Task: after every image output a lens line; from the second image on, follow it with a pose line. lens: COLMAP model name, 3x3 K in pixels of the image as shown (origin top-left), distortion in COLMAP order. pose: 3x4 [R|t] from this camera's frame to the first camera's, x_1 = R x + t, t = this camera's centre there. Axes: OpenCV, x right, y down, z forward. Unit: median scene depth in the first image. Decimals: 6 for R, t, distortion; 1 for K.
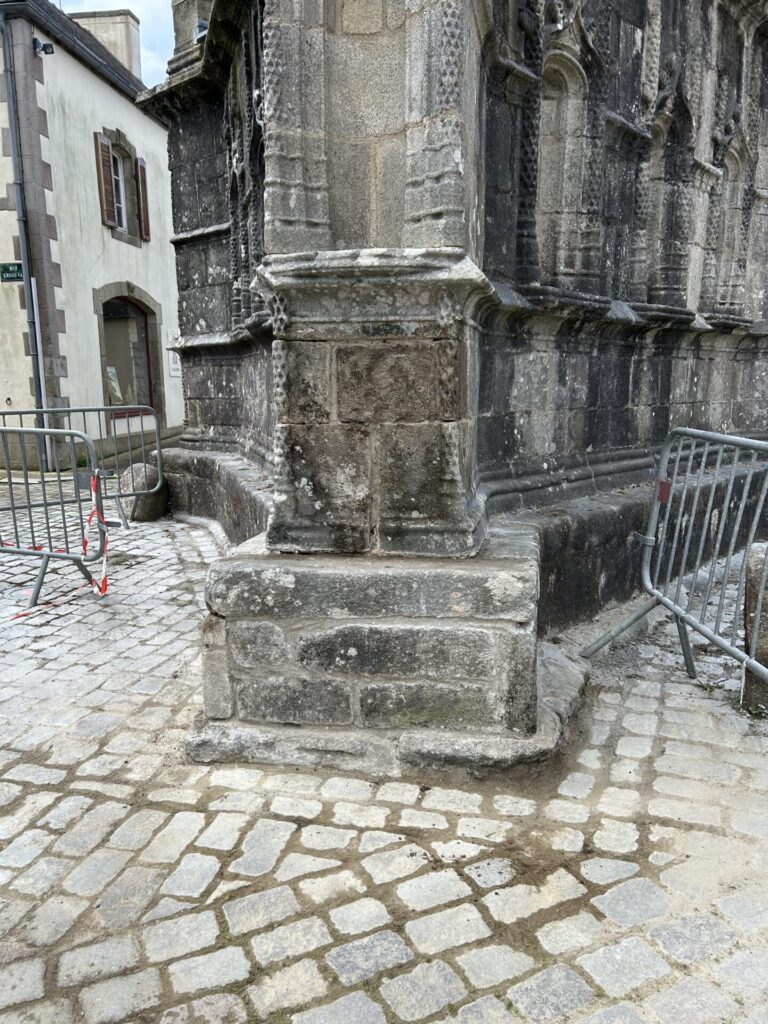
lens RADIAL K [[762.5, 0, 383.6], [0, 762.5, 518.6], [0, 0, 1]] dist [0.027921, -0.018258]
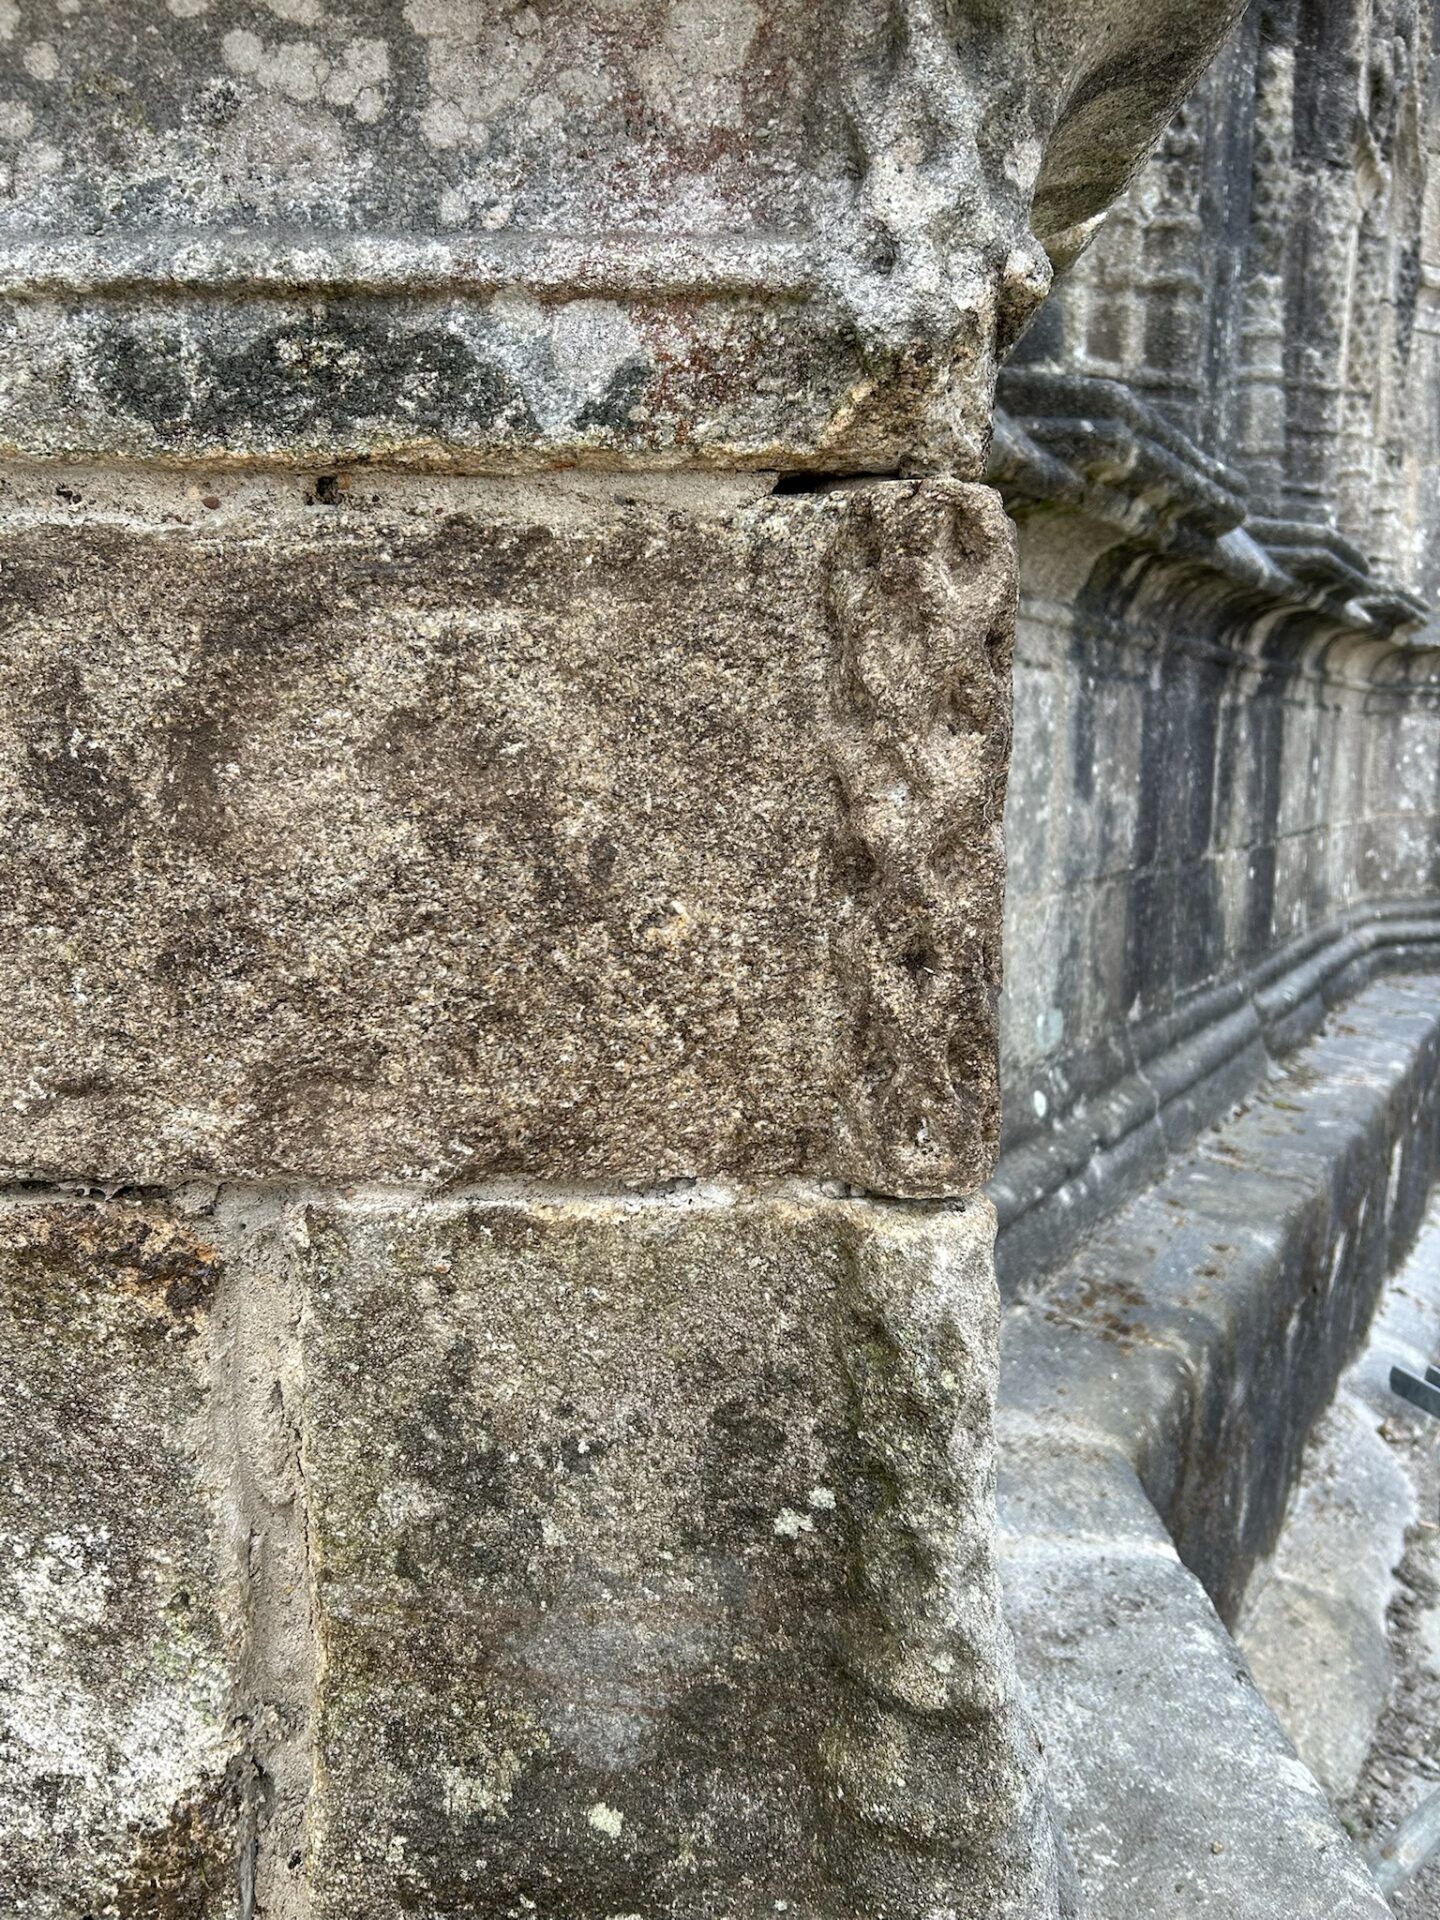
lens RADIAL K [[1429.7, 0, 734.5], [0, 1429.7, 952.4], [0, 0, 1]] dist [0.027921, -0.018258]
pose [[0.977877, -0.021009, 0.208125, 0.010226], [0.028145, 0.999111, -0.031385, -0.113240], [-0.207280, 0.036549, 0.977599, 0.567029]]
